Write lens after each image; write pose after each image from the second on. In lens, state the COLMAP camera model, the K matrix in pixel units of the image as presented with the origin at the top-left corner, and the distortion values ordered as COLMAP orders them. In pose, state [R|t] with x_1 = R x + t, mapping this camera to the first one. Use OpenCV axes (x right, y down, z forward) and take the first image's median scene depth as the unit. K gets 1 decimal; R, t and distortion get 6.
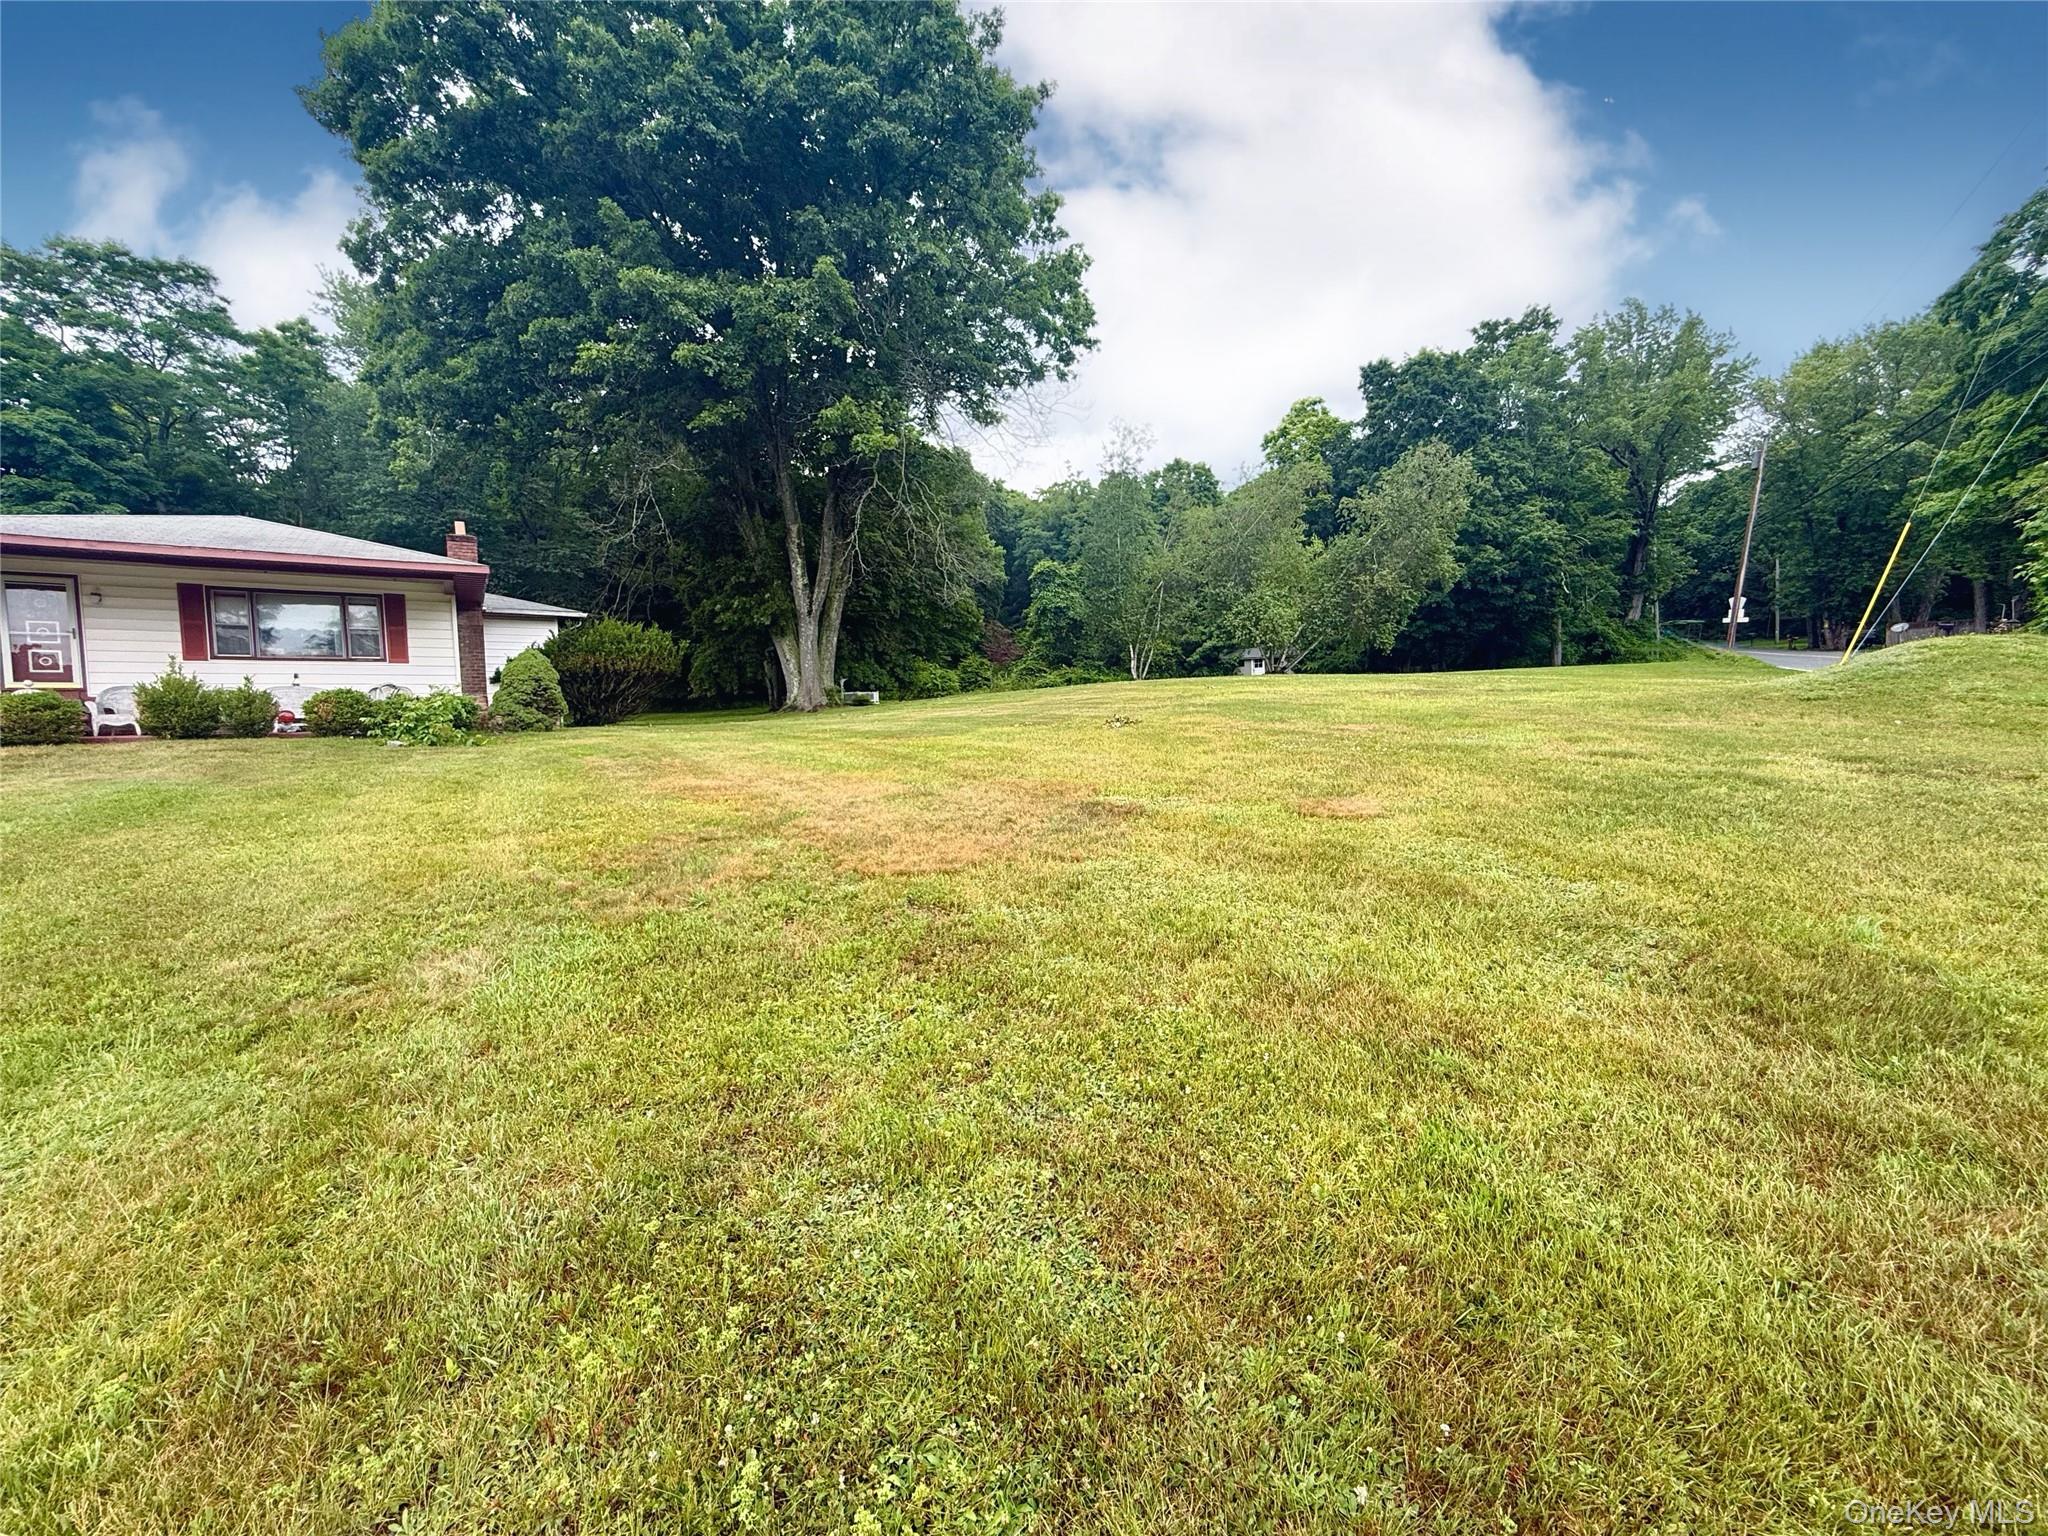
lens RADIAL K [[816.5, 0, 1026.5], [0, 816.5, 763.6], [0, 0, 1]] dist [-0.000135, 0.000148]
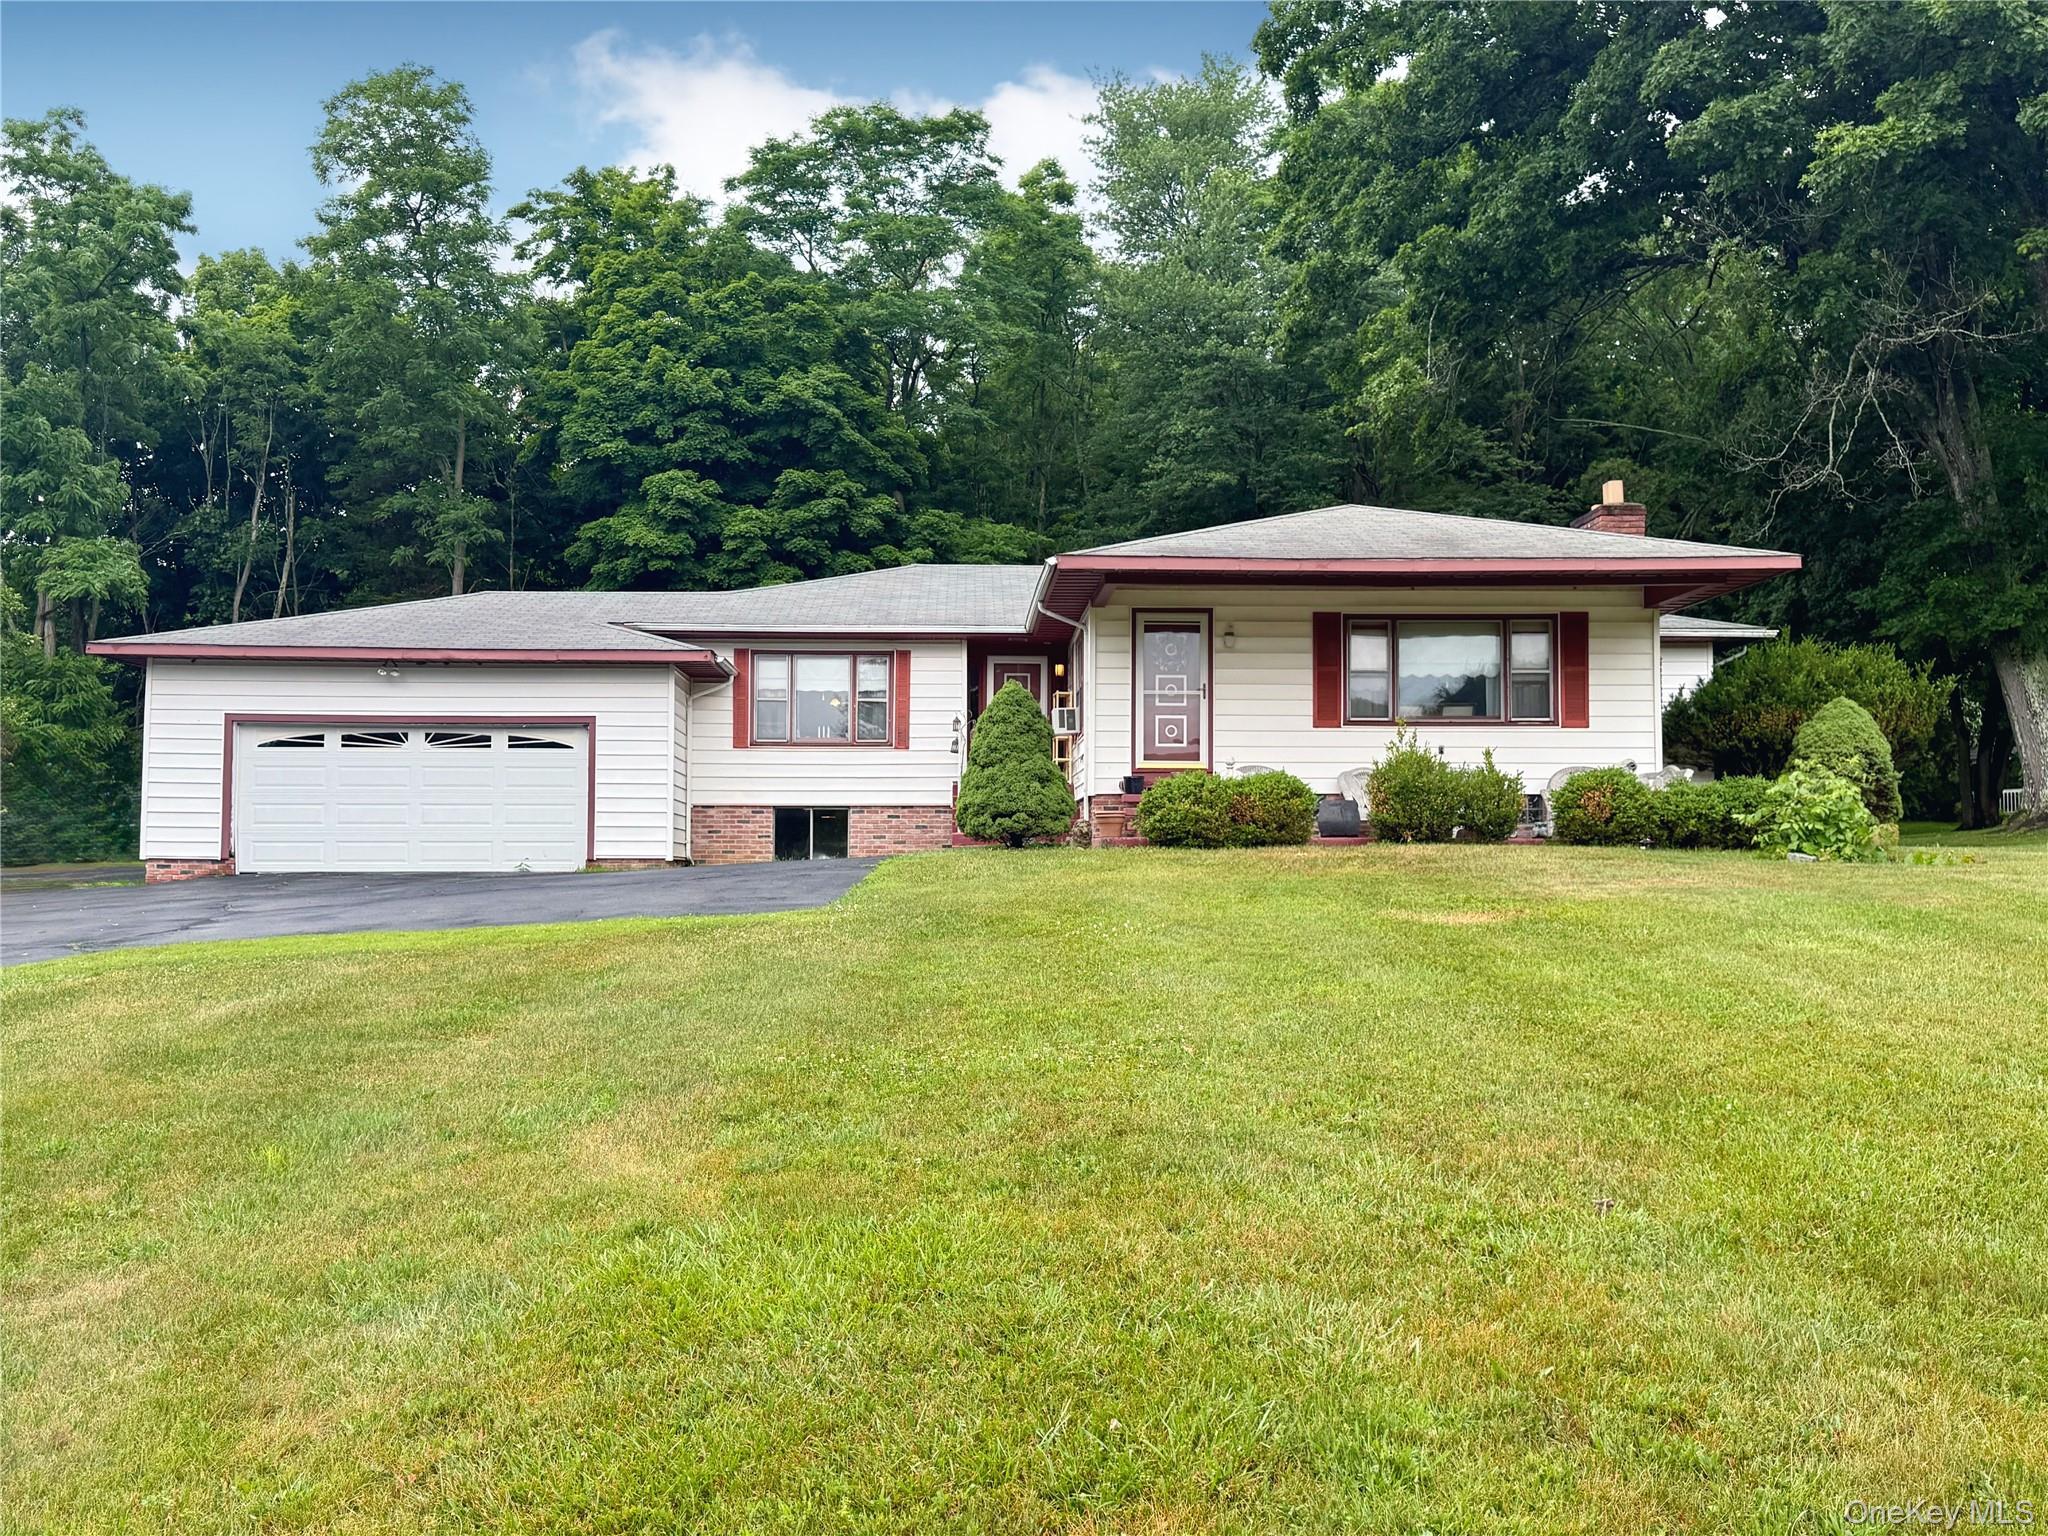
lens RADIAL K [[1884.7, 0, 1027.9], [0, 1884.7, 764.8], [0, 0, 1]] dist [0.181066, -0.355410]
pose [[0.838709, -0.001211, -0.544579, -0.298677], [-0.053562, 0.994966, -0.084703, 0.034867], [0.541940, 0.100209, 0.834422, -0.305258]]
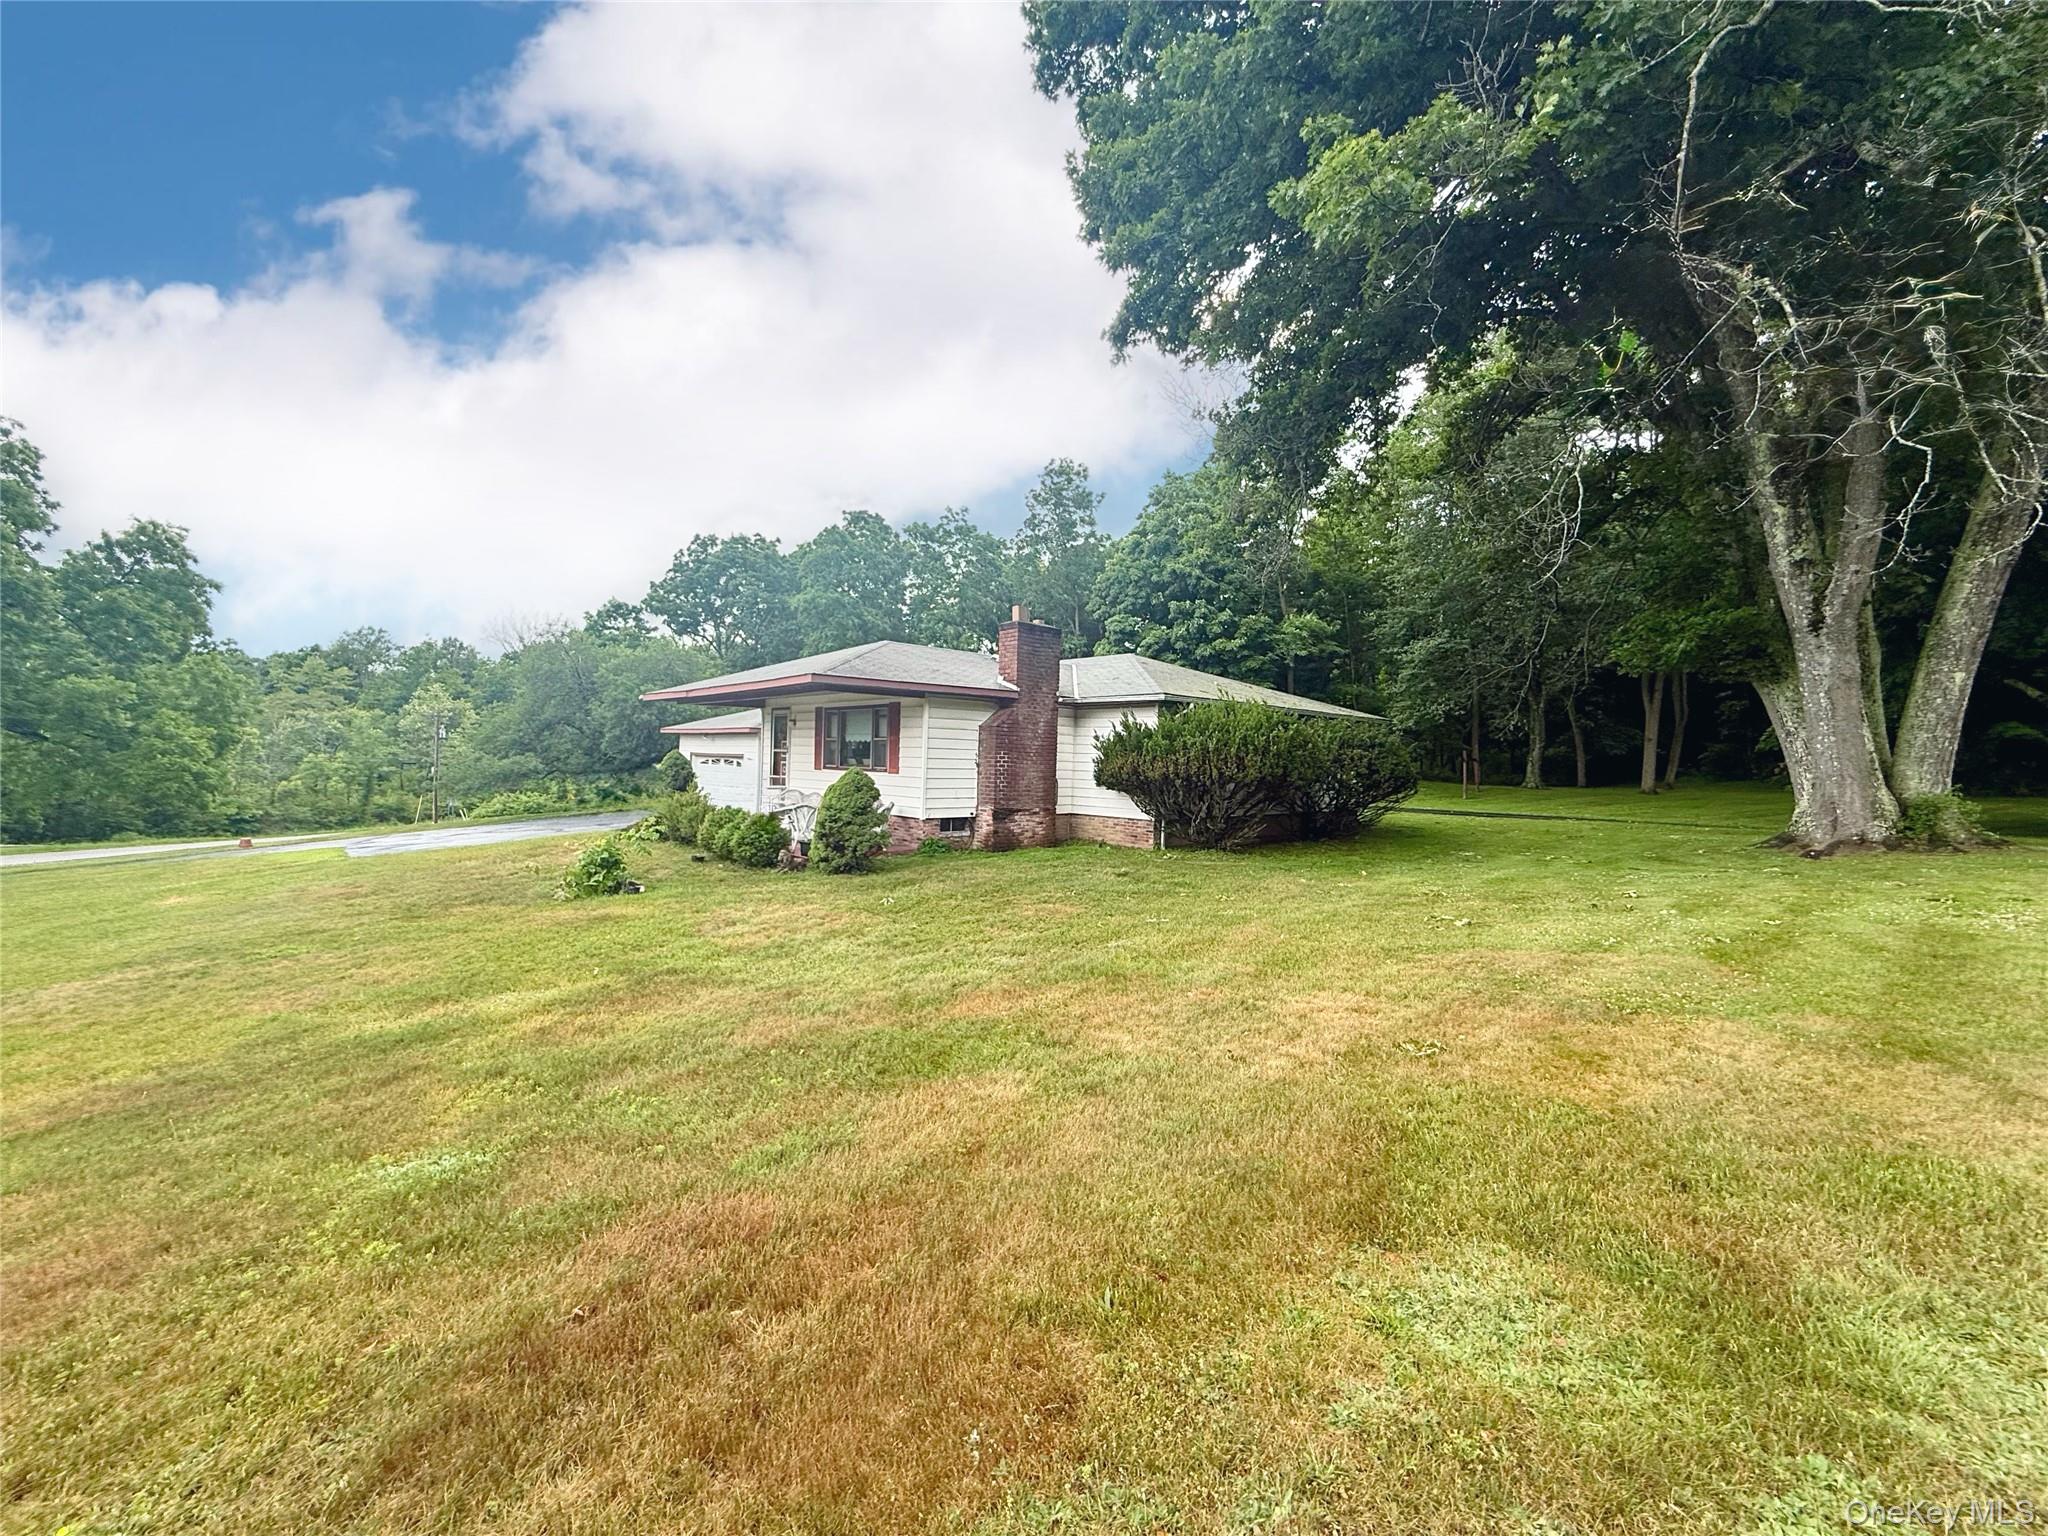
lens RADIAL K [[816.5, 0, 1026.5], [0, 816.5, 763.6], [0, 0, 1]] dist [-0.000135, 0.000148]
pose [[0.132666, 0.040318, -0.990341, 0.166429], [-0.078601, 0.996454, 0.030037, -0.150103], [0.988039, 0.073857, 0.135364, 0.872871]]
